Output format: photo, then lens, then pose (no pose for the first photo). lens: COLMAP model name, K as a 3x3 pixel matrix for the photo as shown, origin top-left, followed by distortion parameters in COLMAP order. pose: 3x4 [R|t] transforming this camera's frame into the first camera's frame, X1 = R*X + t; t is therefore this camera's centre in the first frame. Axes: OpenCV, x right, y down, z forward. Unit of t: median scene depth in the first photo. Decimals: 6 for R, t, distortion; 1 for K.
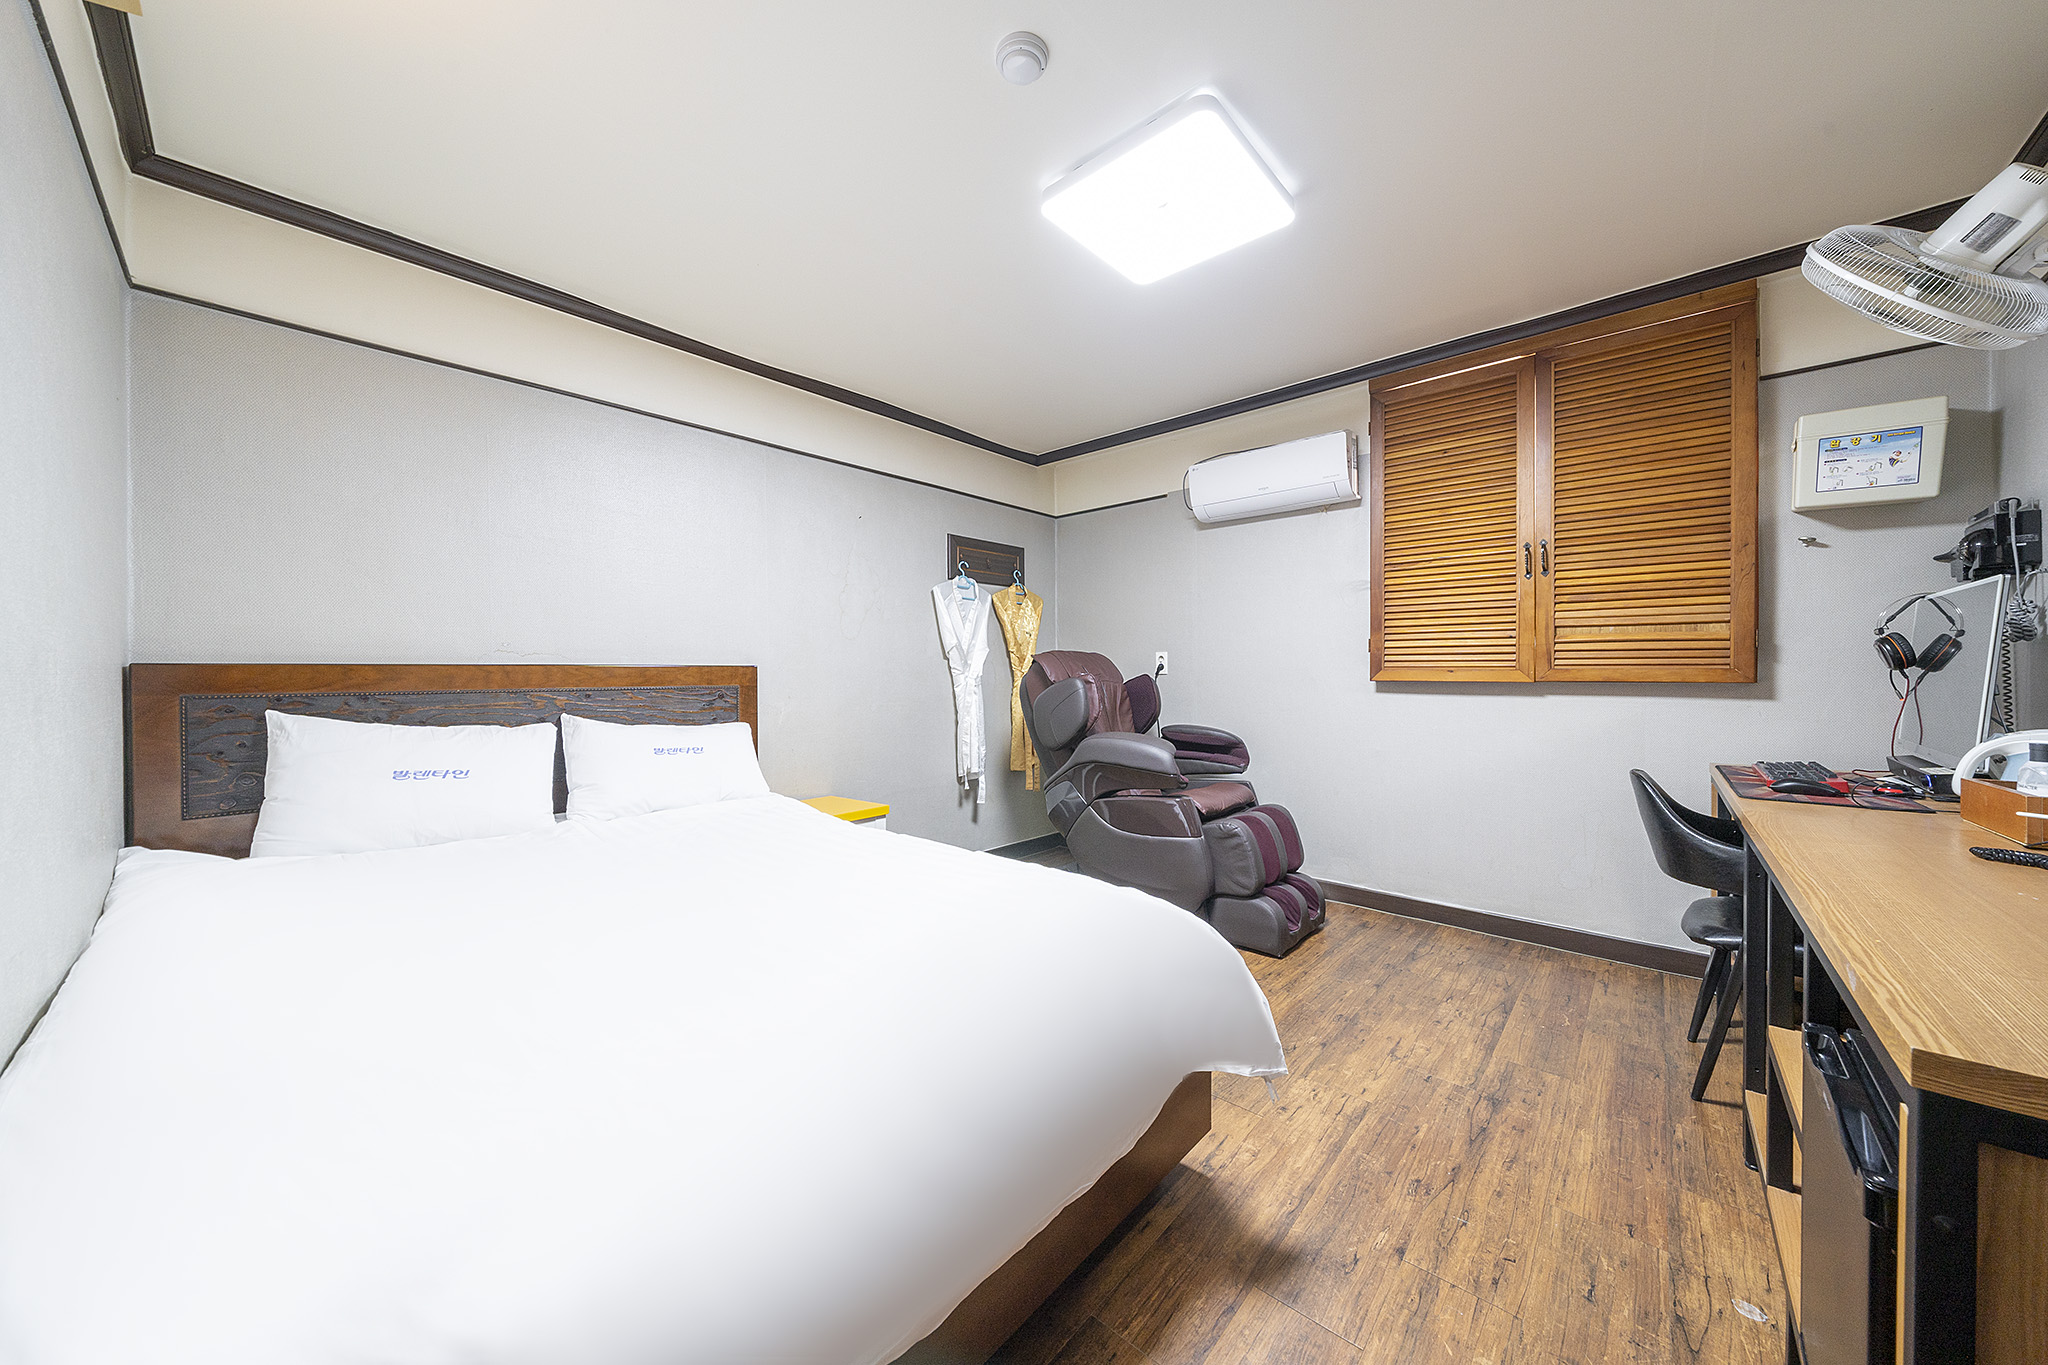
lens RADIAL K [[689.8, 0, 1024.0], [0, 689.8, 682.5], [0, 0, 1]] dist [-0.004245, 0.000082]
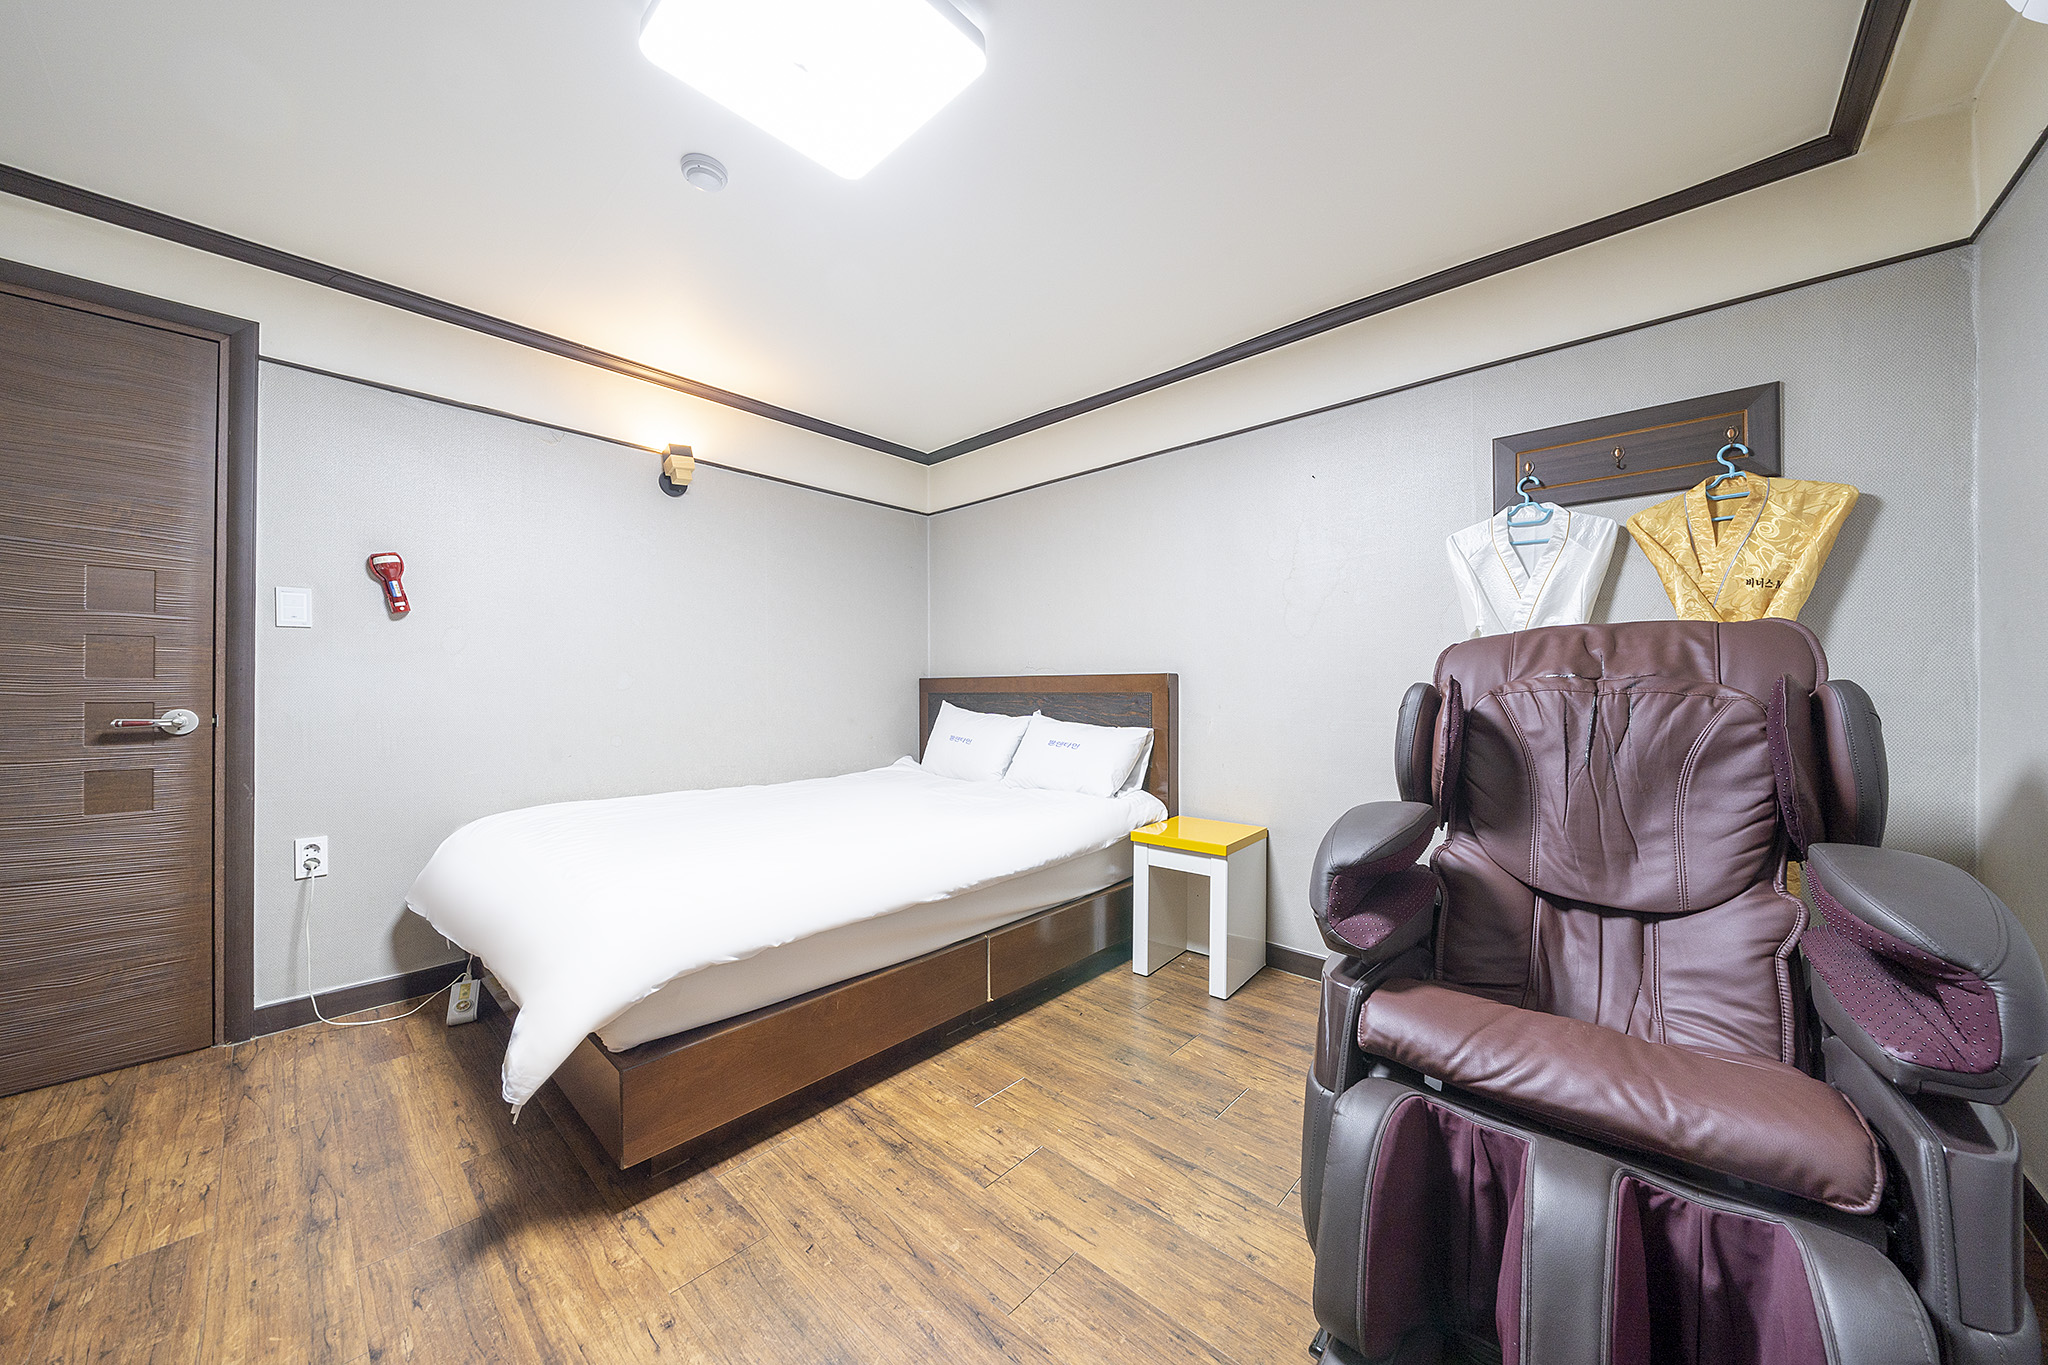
lens RADIAL K [[689.8, 0, 1024.0], [0, 689.8, 682.5], [0, 0, 1]] dist [-0.004245, 0.000082]
pose [[0.004149, -0.007415, -0.999964, 1.070659], [-0.012801, 0.999890, -0.007468, -0.001363], [0.999909, 0.012832, 0.004054, 1.363606]]
